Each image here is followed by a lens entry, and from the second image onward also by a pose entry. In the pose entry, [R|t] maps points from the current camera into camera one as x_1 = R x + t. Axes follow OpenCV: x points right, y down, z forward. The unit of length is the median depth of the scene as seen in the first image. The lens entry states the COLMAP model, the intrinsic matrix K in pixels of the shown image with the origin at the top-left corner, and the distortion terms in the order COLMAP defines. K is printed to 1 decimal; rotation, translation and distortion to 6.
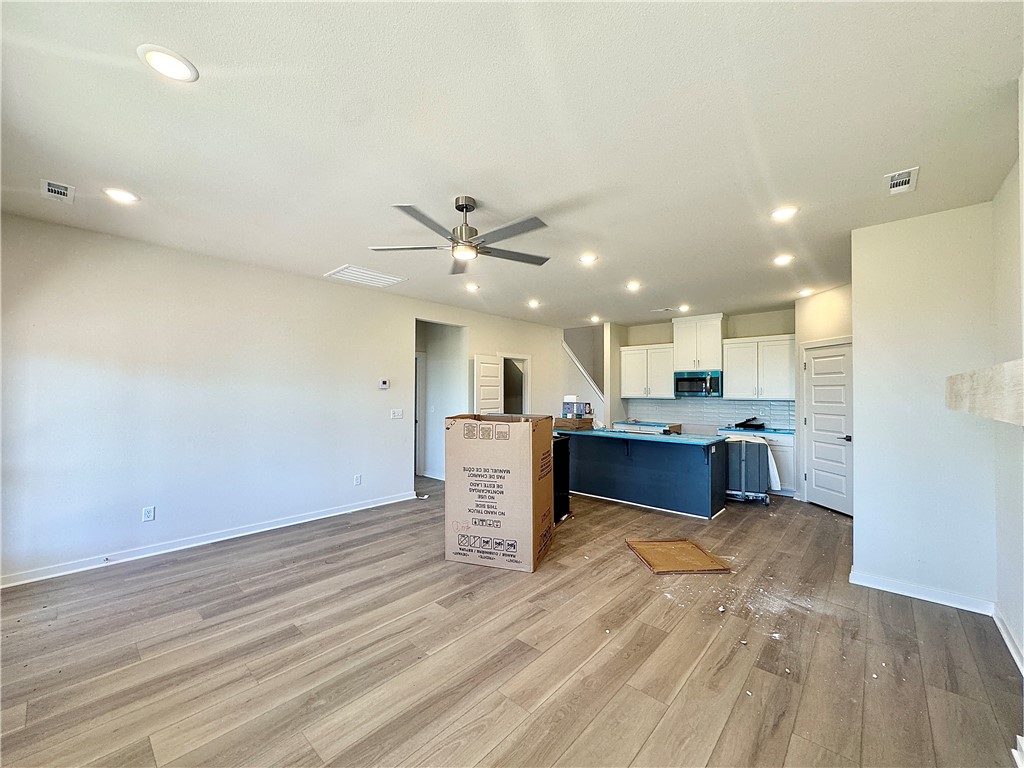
lens RADIAL K [[409.2, 0, 512.0], [0, 409.2, 384.0], [0, 0, 1]] dist [0.000815, 0.000255]
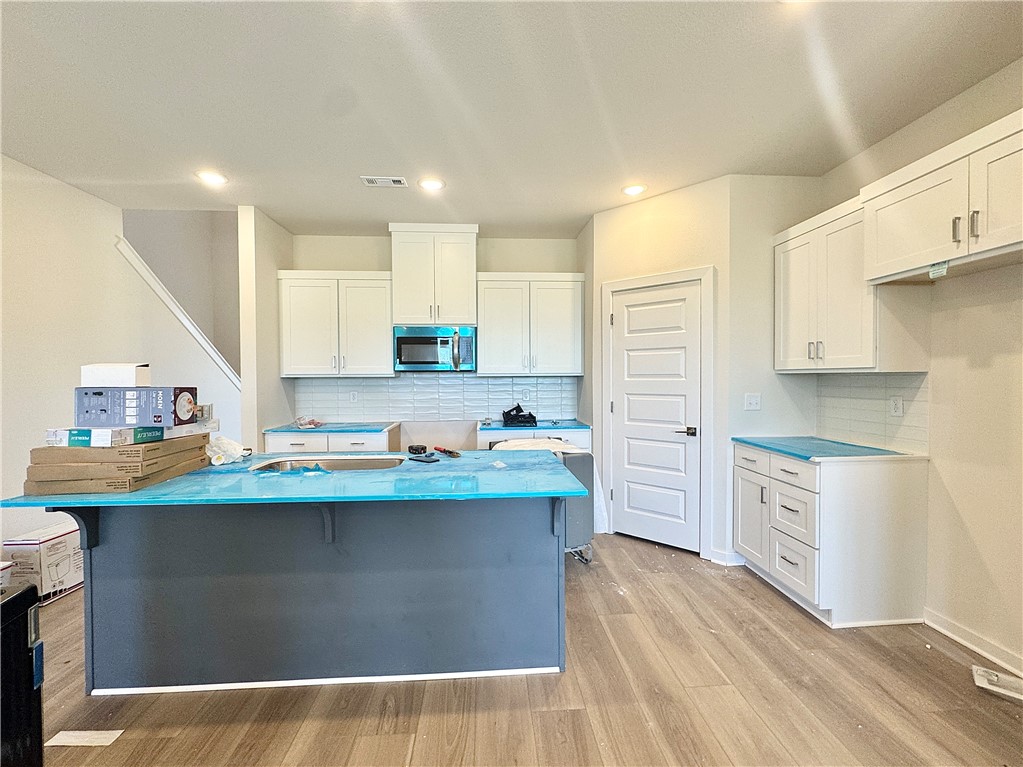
lens RADIAL K [[431.8, 0, 511.5], [0, 431.8, 383.5], [0, 0, 1]] dist [-0.009885, -0.000043]
pose [[0.697488, -0.019774, 0.716323, 0.126459], [-0.005168, 0.999454, 0.032623, 0.031730], [-0.716577, -0.026456, 0.697006, 0.608343]]
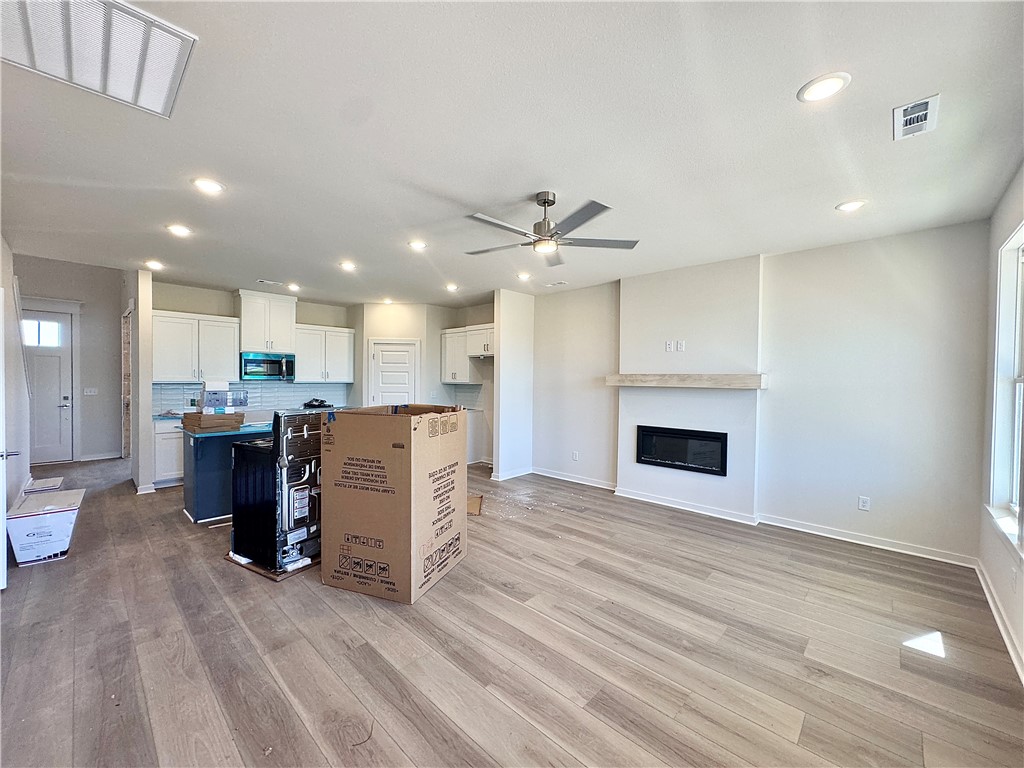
lens RADIAL K [[408.8, 0, 512.0], [0, 408.8, 384.0], [0, 0, 1]] dist [-0.007712, -0.000076]
pose [[0.023916, -0.019793, 0.999518, -0.542648], [-0.029844, 0.999344, 0.020504, 0.004240], [-0.999268, -0.030320, 0.023310, 0.493480]]
